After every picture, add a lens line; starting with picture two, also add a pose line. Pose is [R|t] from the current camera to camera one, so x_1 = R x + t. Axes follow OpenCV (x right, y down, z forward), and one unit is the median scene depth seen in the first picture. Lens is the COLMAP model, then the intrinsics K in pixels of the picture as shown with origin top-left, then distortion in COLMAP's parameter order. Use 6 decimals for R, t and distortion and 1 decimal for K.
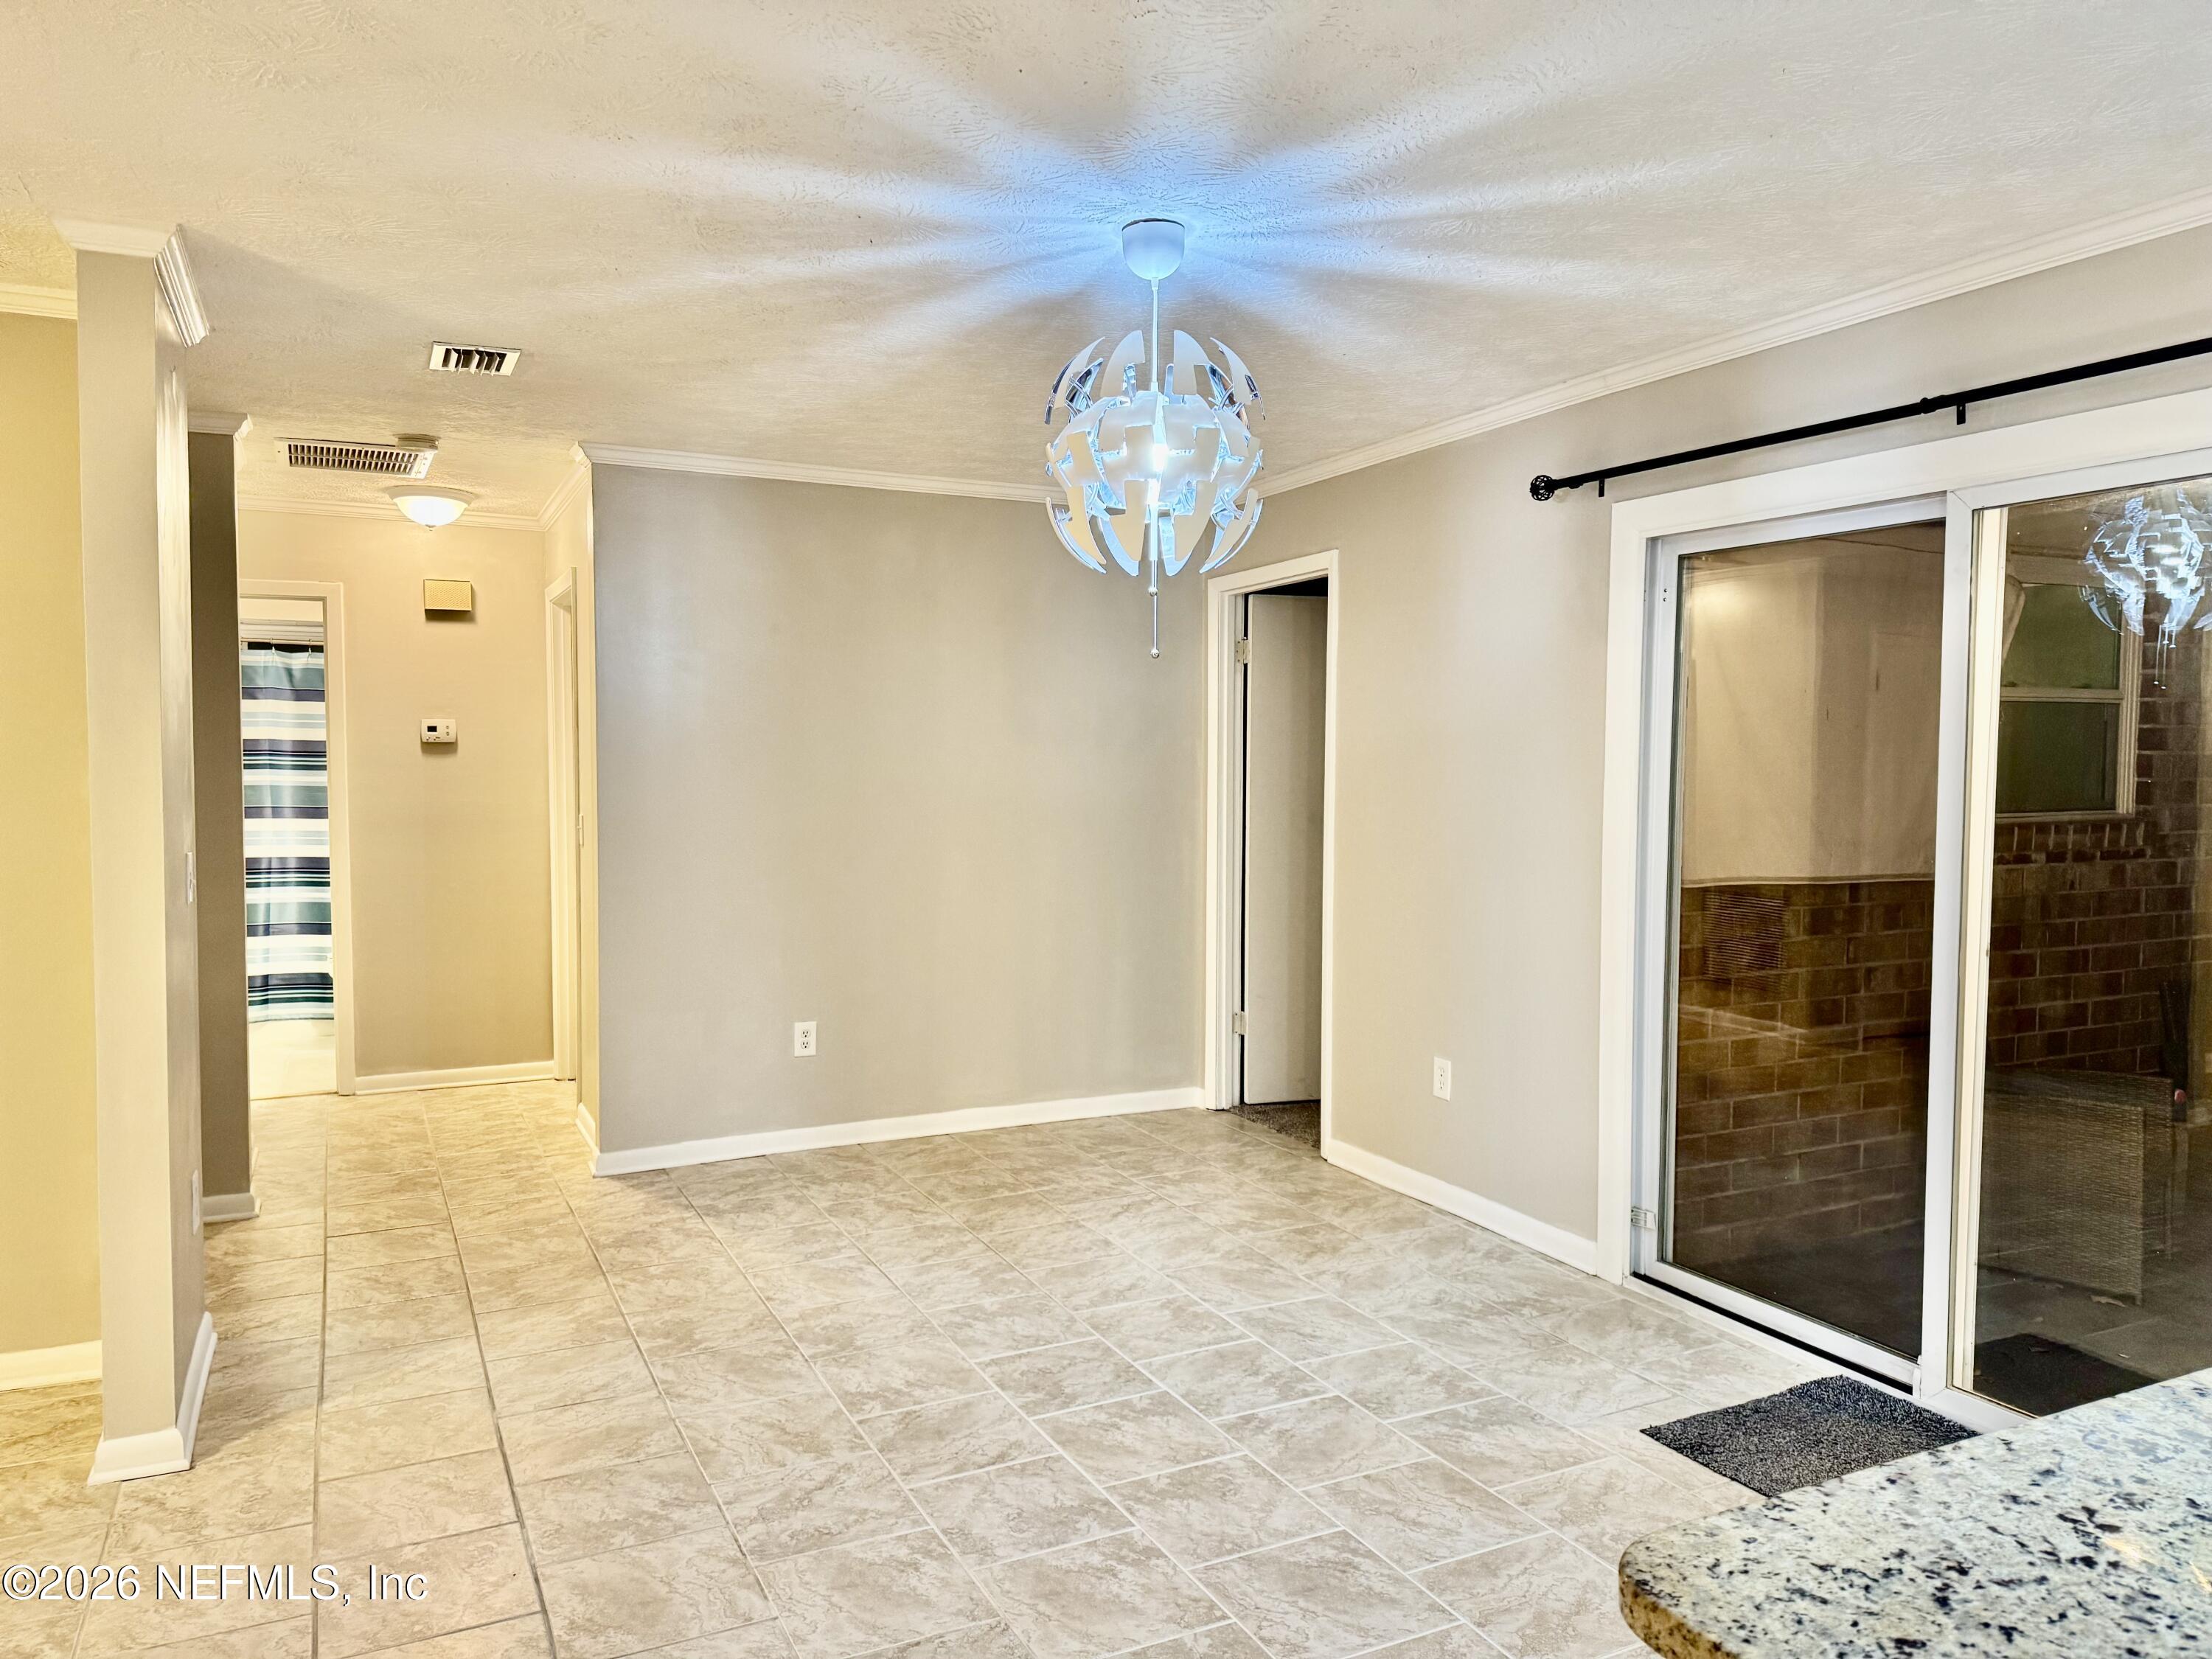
lens RADIAL K [[1576.2, 0, 1106.0], [0, 1576.2, 829.5], [0, 0, 1]] dist [0.039802, -0.007381]
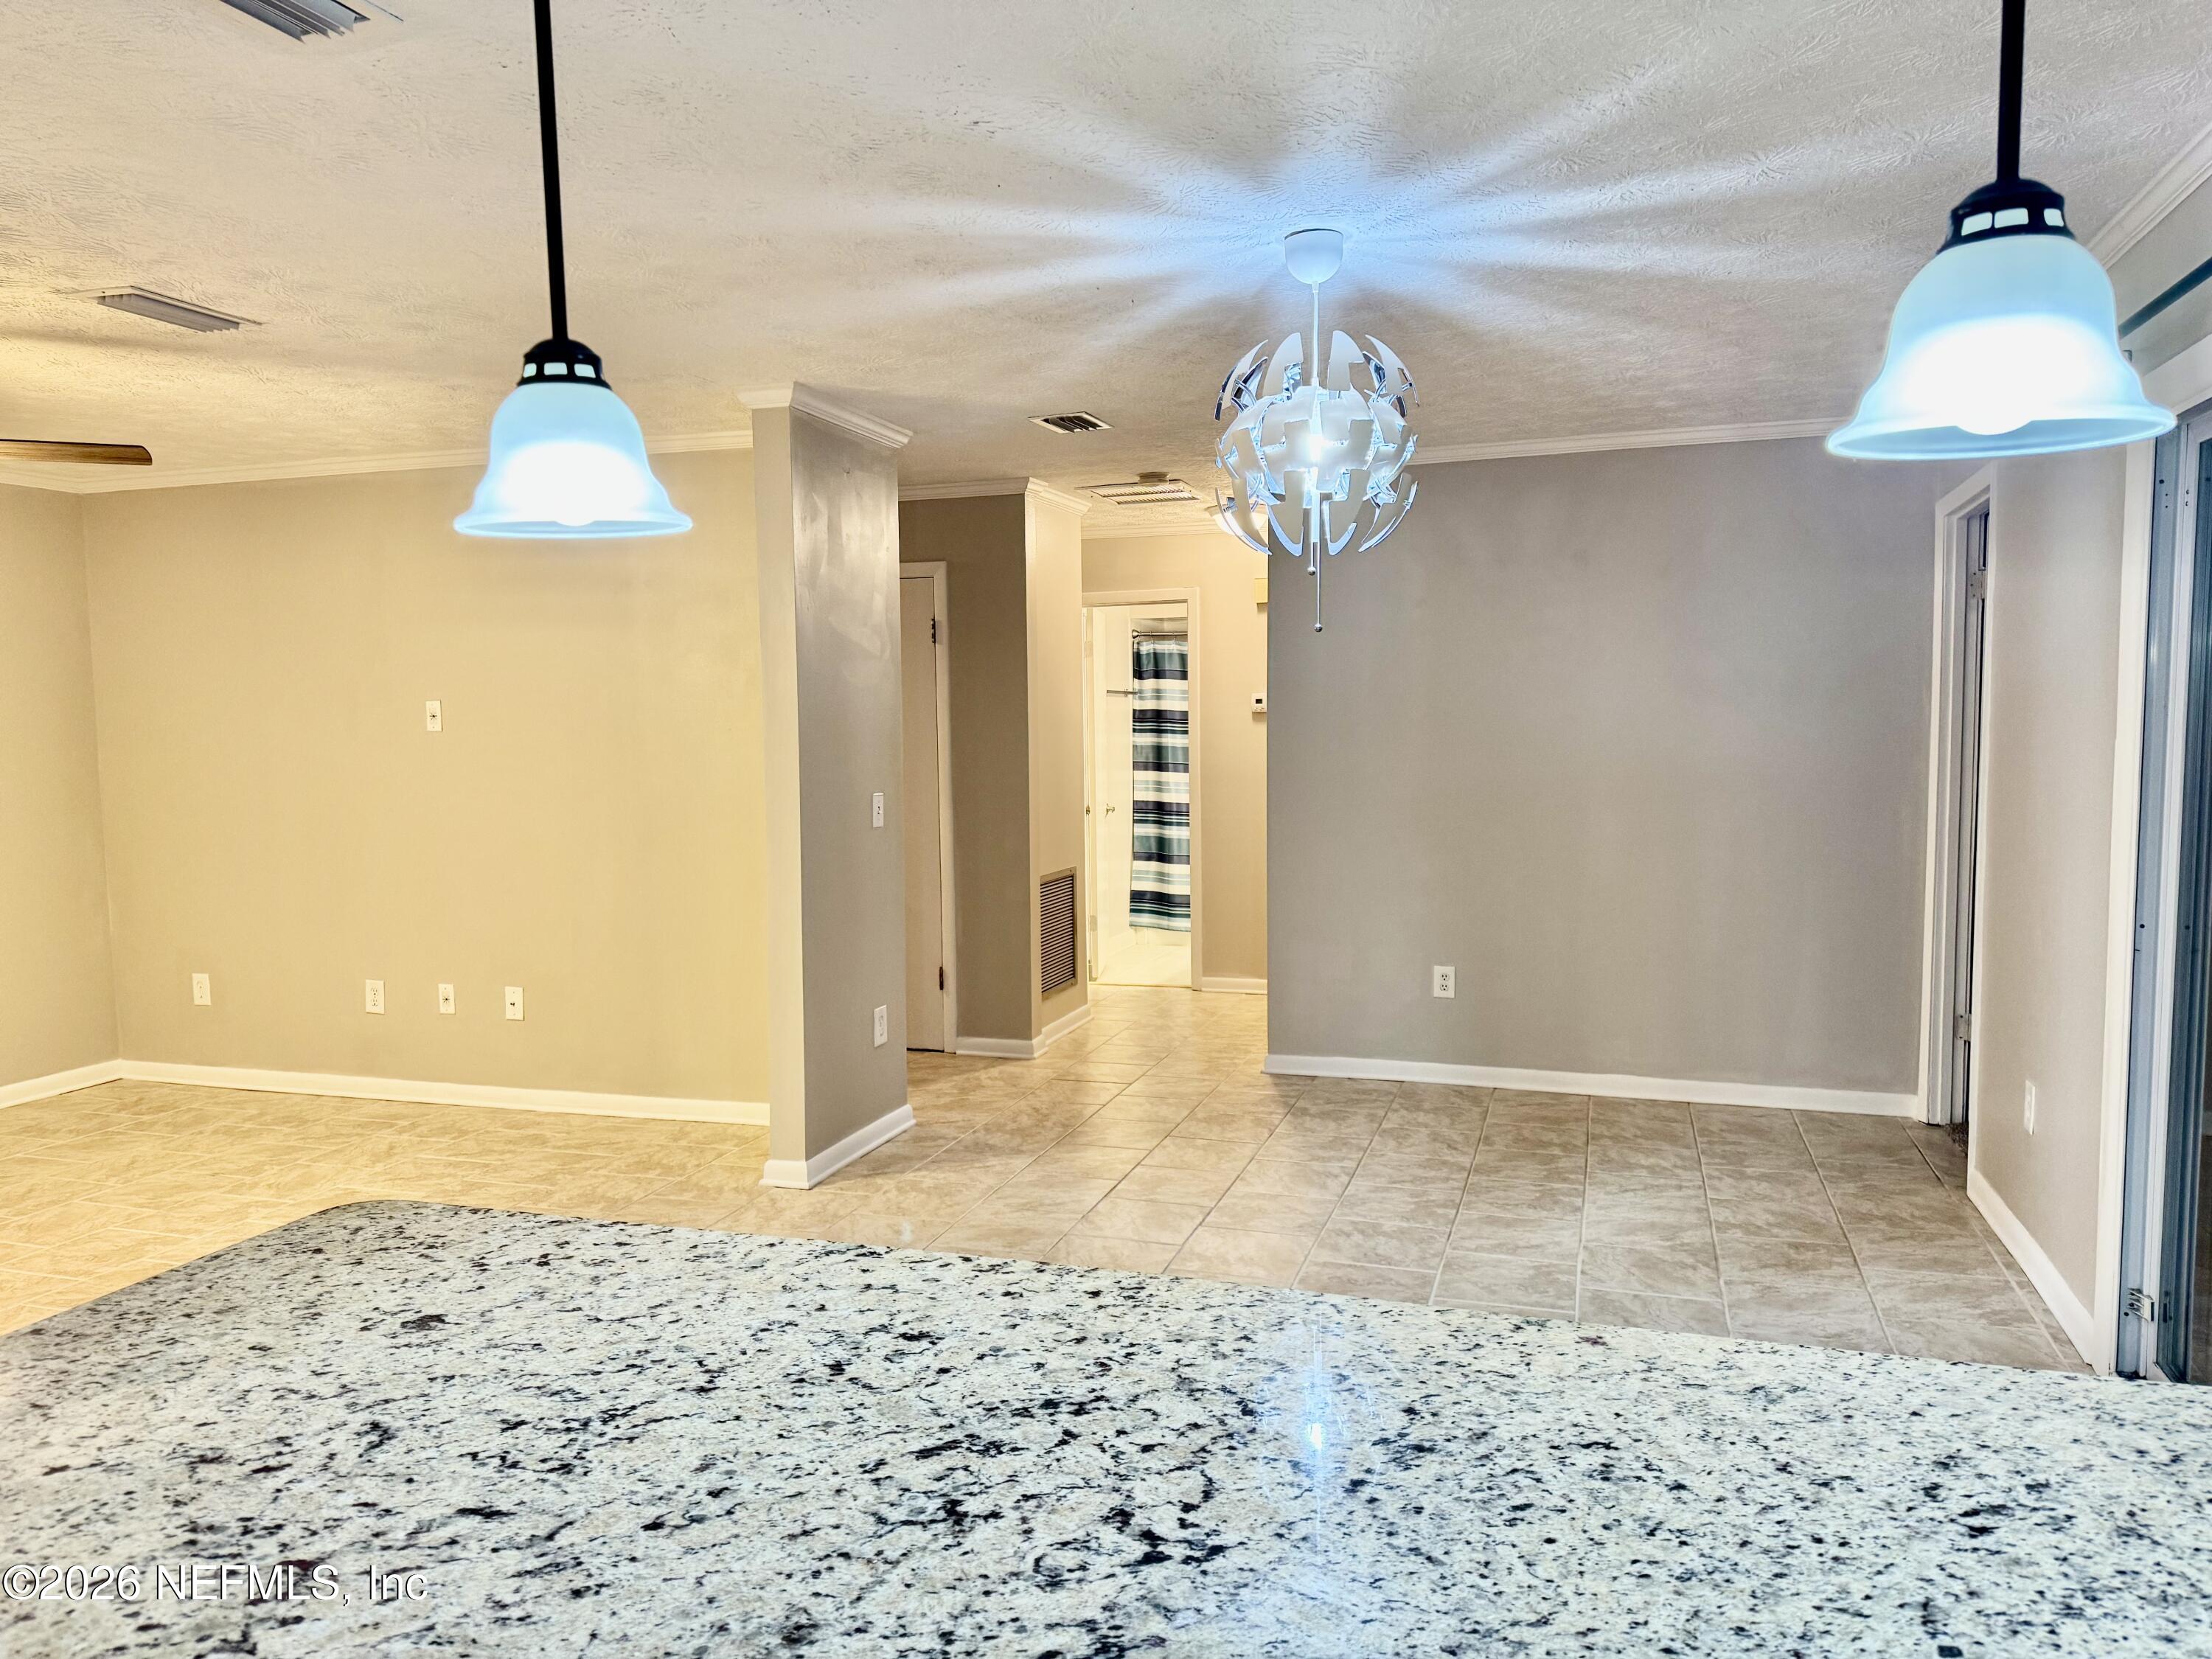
lens RADIAL K [[1560.9, 0, 1106.0], [0, 1560.9, 829.5], [0, 0, 1]] dist [0.005627, -0.010279]
pose [[0.715537, 0.049148, -0.696844, 0.509889], [-0.032699, 0.998785, 0.036868, -0.005135], [0.697809, -0.003594, 0.716275, 0.093429]]
